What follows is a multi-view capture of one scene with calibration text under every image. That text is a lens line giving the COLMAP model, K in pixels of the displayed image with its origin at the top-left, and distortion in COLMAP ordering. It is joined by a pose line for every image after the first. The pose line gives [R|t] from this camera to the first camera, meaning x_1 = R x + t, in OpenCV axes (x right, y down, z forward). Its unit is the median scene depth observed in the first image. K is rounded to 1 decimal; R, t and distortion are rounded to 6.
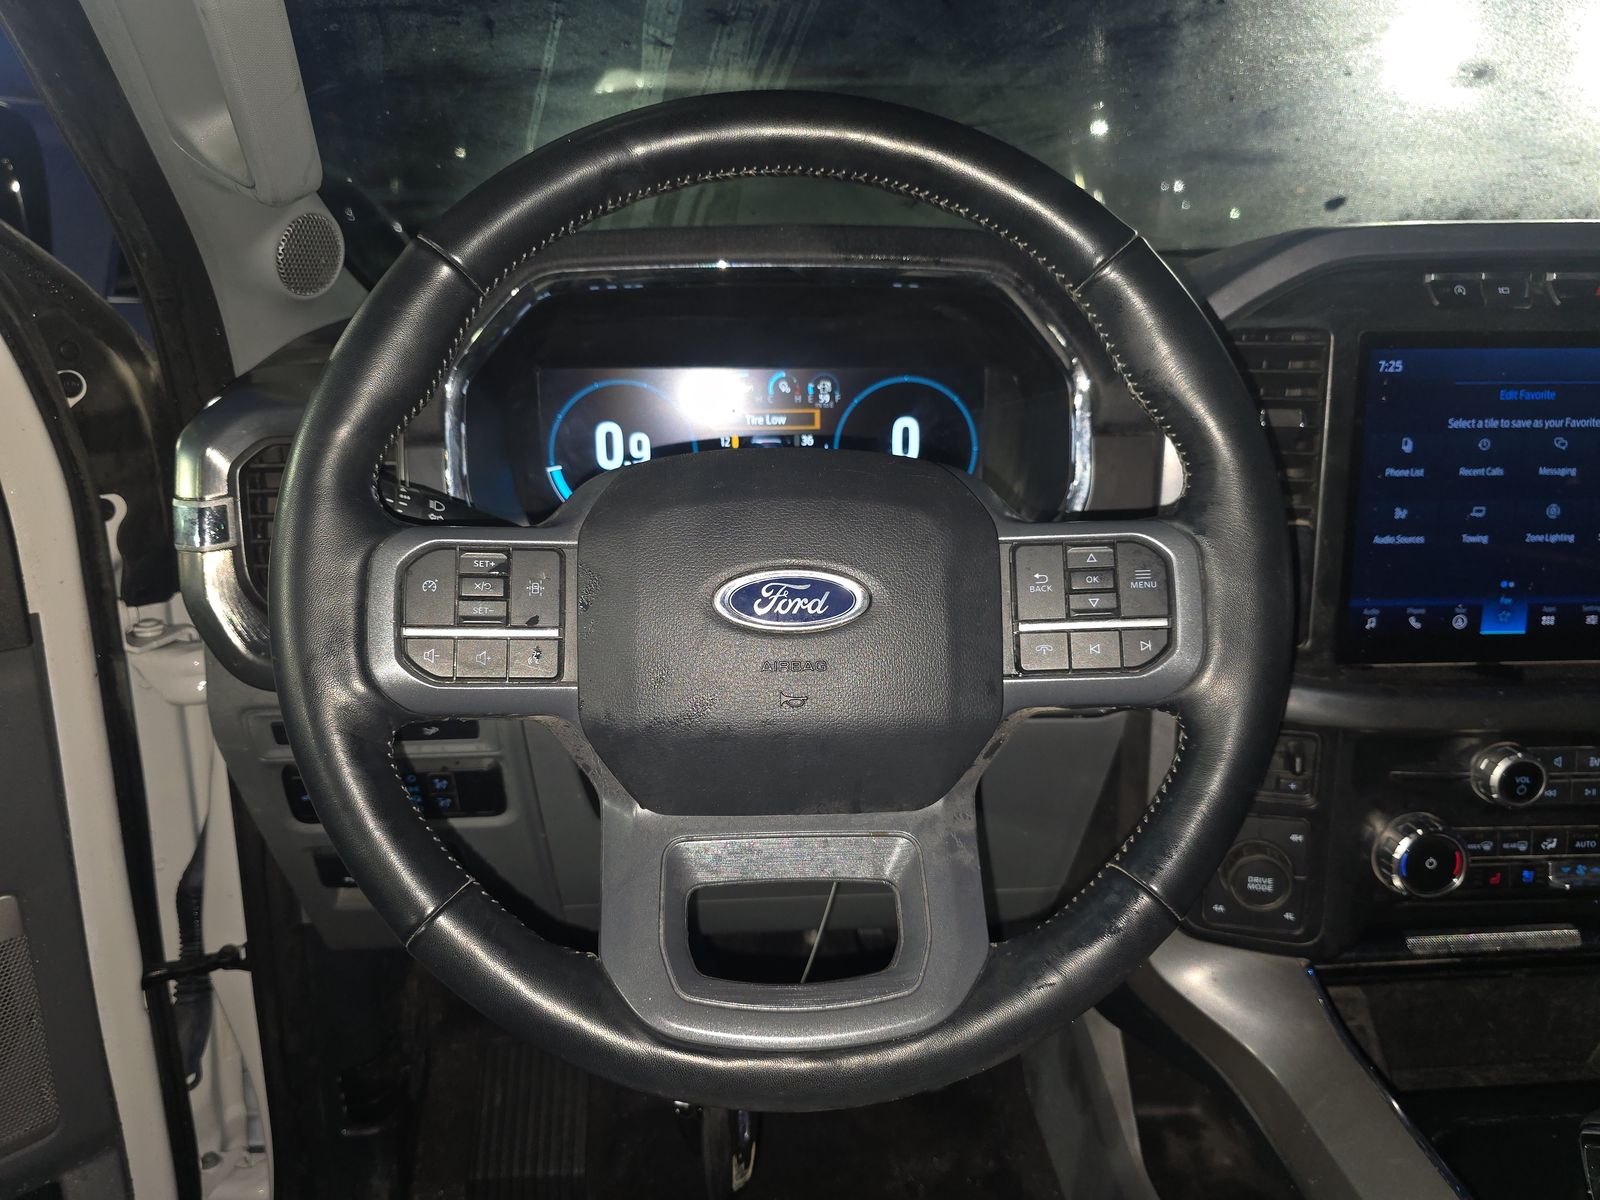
lens RADIAL K [[1094.2, 0, 801.4], [0, 1094.2, 596.4], [0, 0, 1]] dist [0.007060, -0.021608]
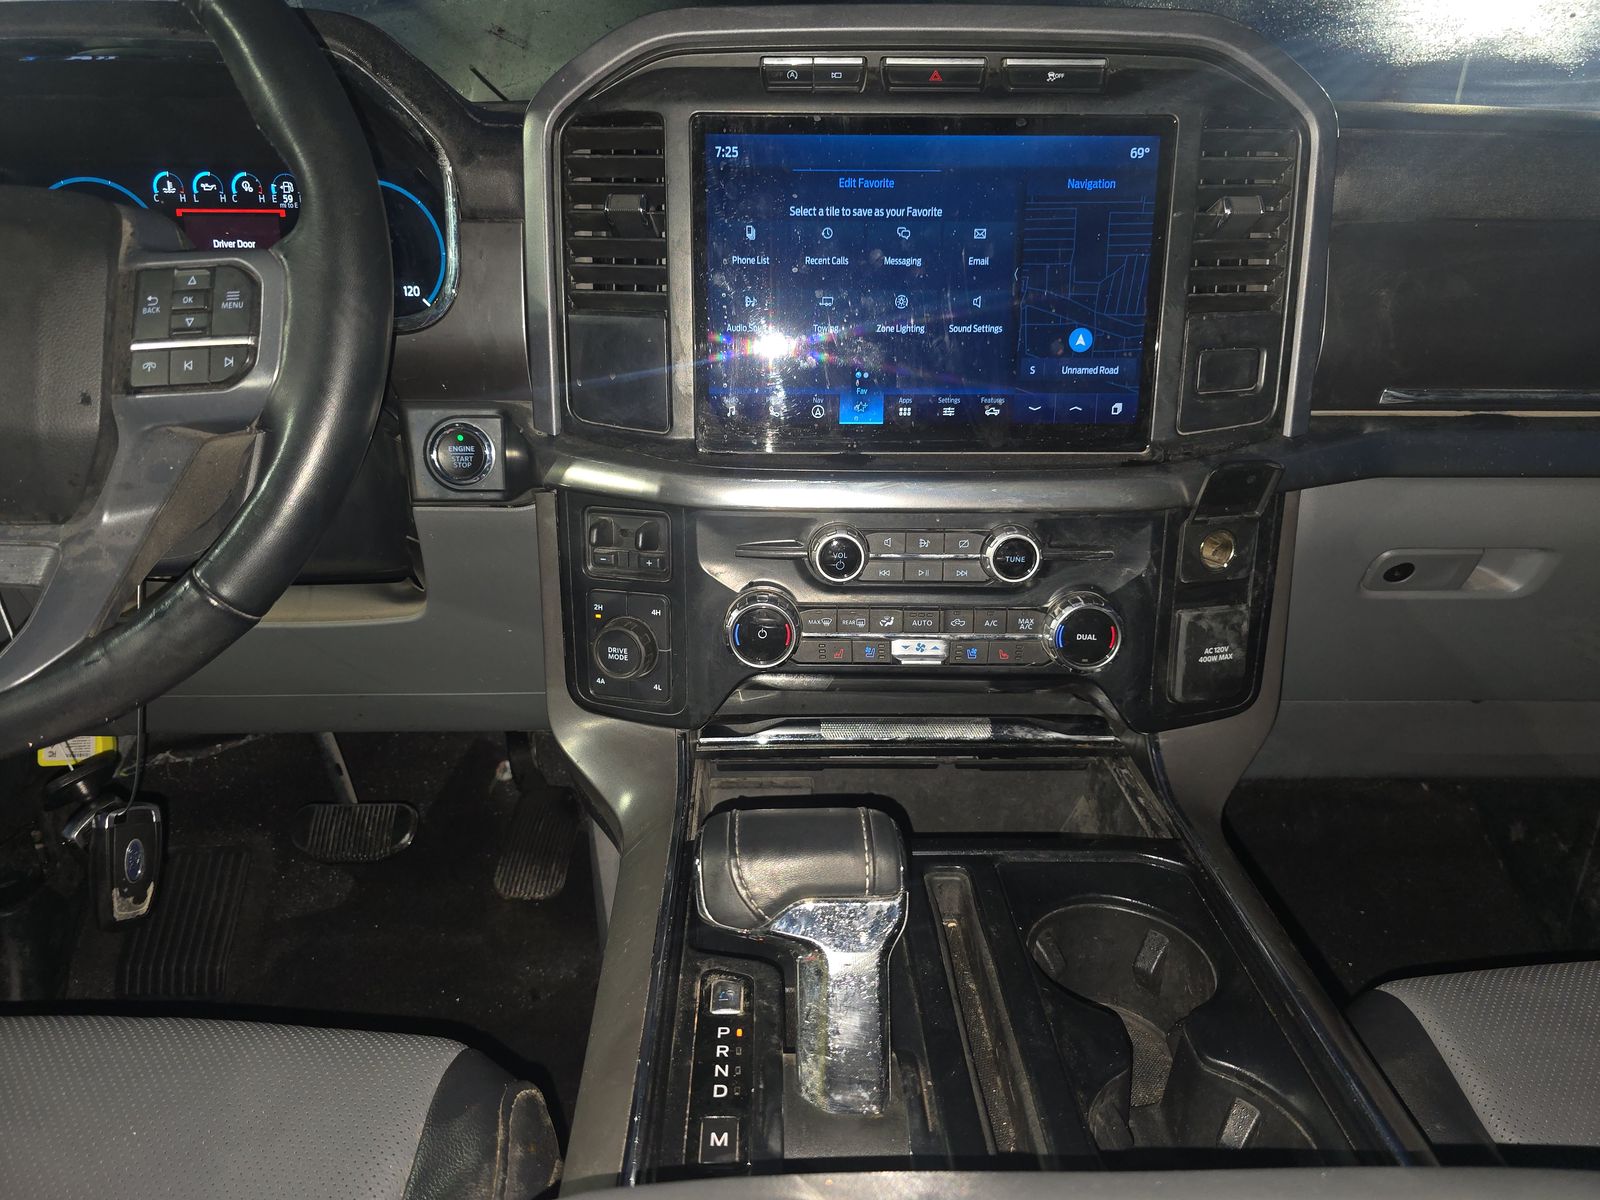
lens RADIAL K [[1094.2, 0, 802.0], [0, 1094.2, 602.8], [0, 0, 1]] dist [0.007060, -0.021608]
pose [[0.999770, 0.019517, -0.008900, 0.600245], [-0.018799, 0.997028, 0.074706, 0.128232], [0.010331, -0.074522, 0.997166, -0.053106]]
